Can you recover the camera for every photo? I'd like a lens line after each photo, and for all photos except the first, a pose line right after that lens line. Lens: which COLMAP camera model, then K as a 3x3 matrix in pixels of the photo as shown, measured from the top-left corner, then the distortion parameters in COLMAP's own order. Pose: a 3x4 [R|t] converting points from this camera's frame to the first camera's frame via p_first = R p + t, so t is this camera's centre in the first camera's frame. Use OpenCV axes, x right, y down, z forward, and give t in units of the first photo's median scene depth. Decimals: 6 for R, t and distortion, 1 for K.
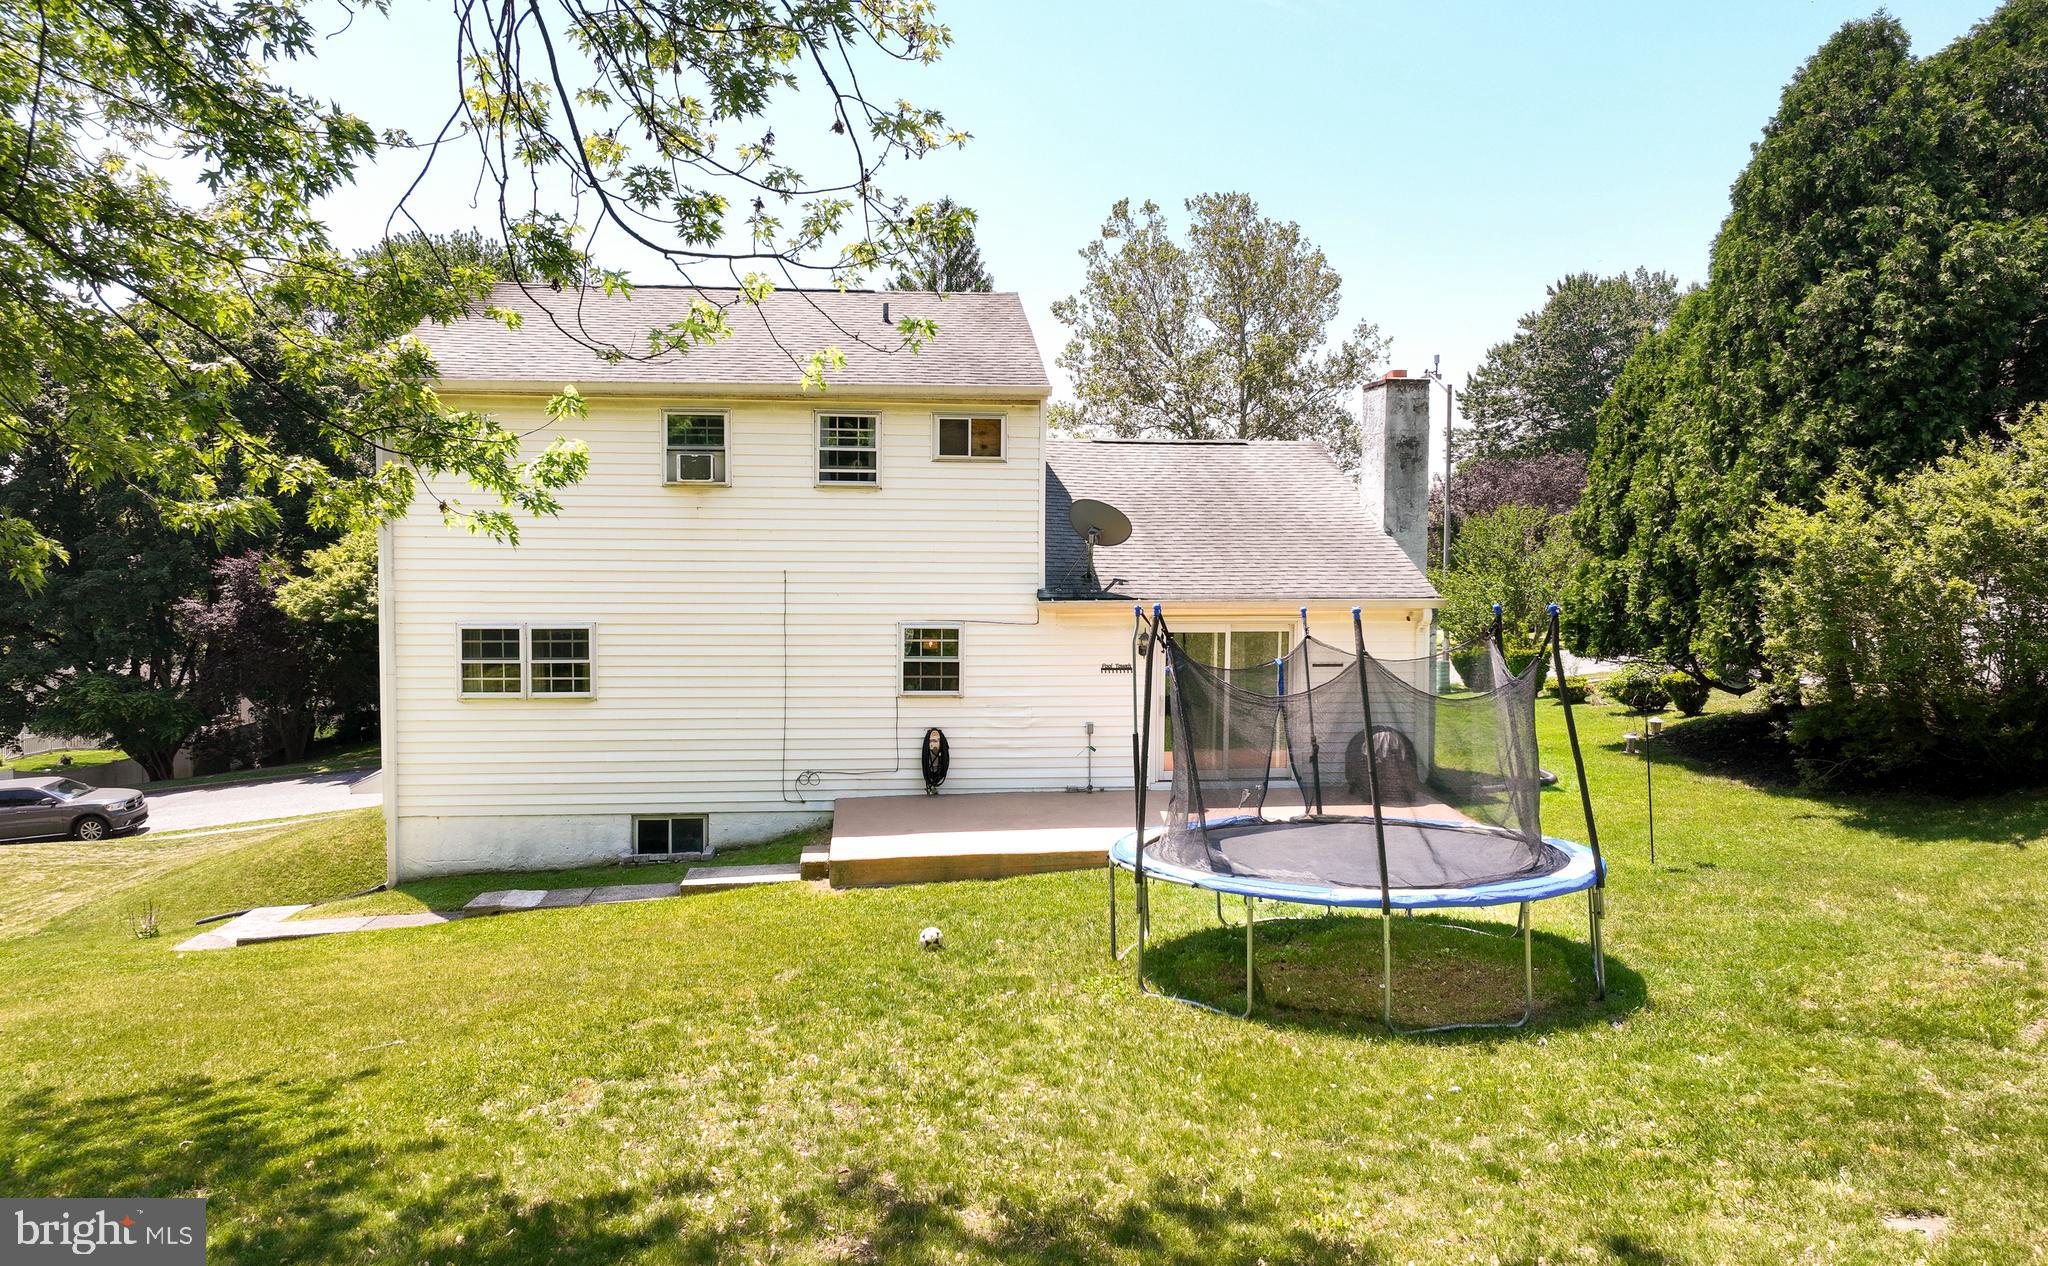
lens RADIAL K [[1412.5, 0, 1024.0], [0, 1412.5, 633.0], [0, 0, 1]] dist [0.003482, 0.002867]
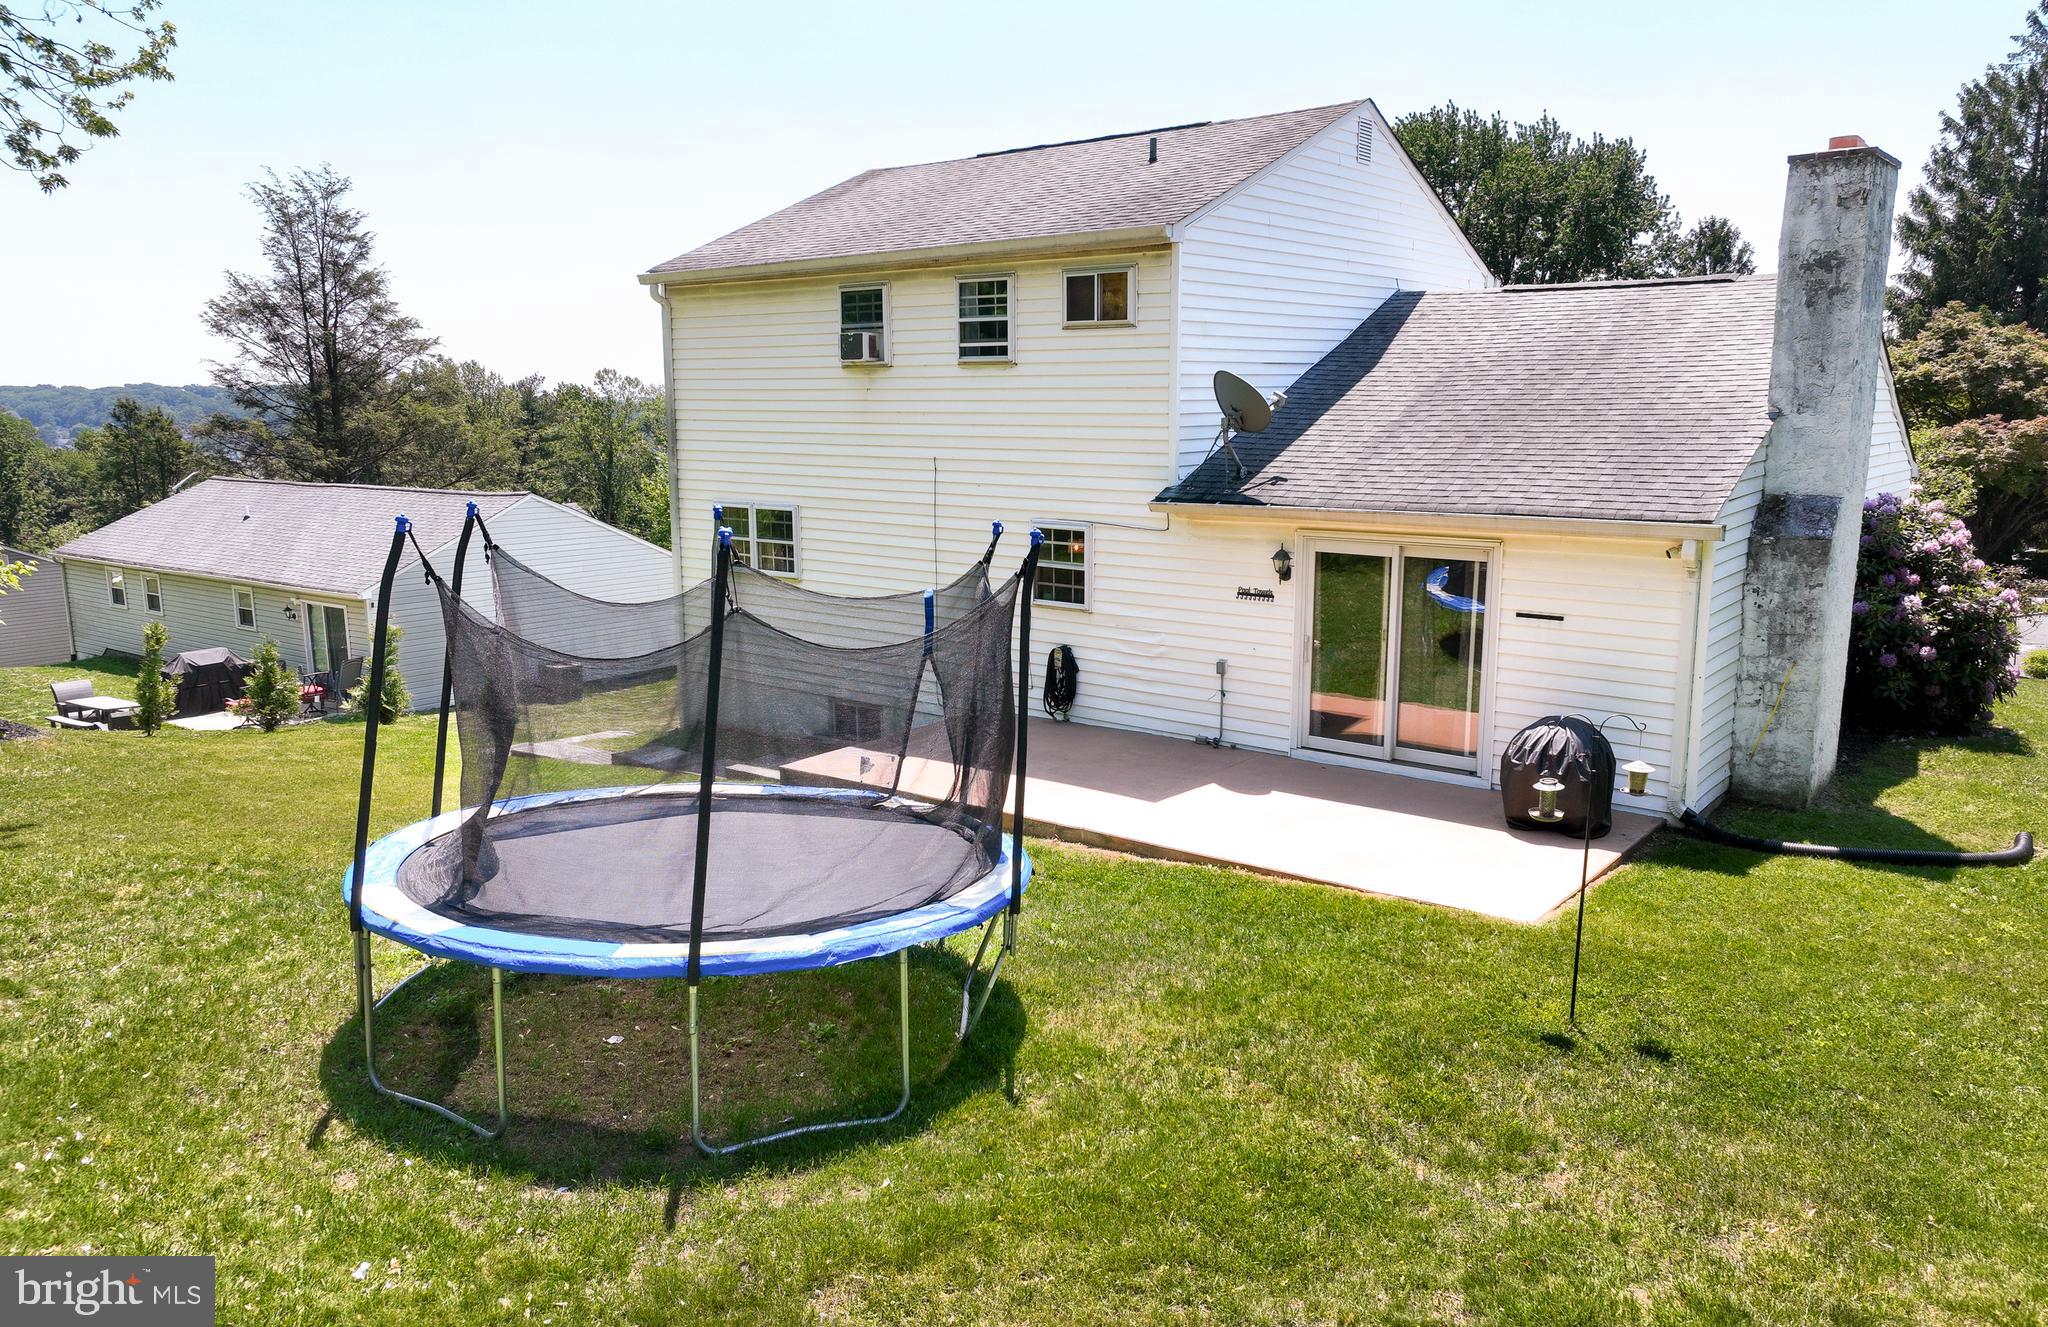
lens RADIAL K [[1399.1, 0, 1025.5], [0, 1399.1, 690.4], [0, 0, 1]] dist [-0.000987, -0.000344]
pose [[0.724735, 0.131979, -0.676270, 0.511979], [-0.047230, 0.988691, 0.142336, -0.026606], [0.687408, -0.071215, 0.722772, 0.369685]]
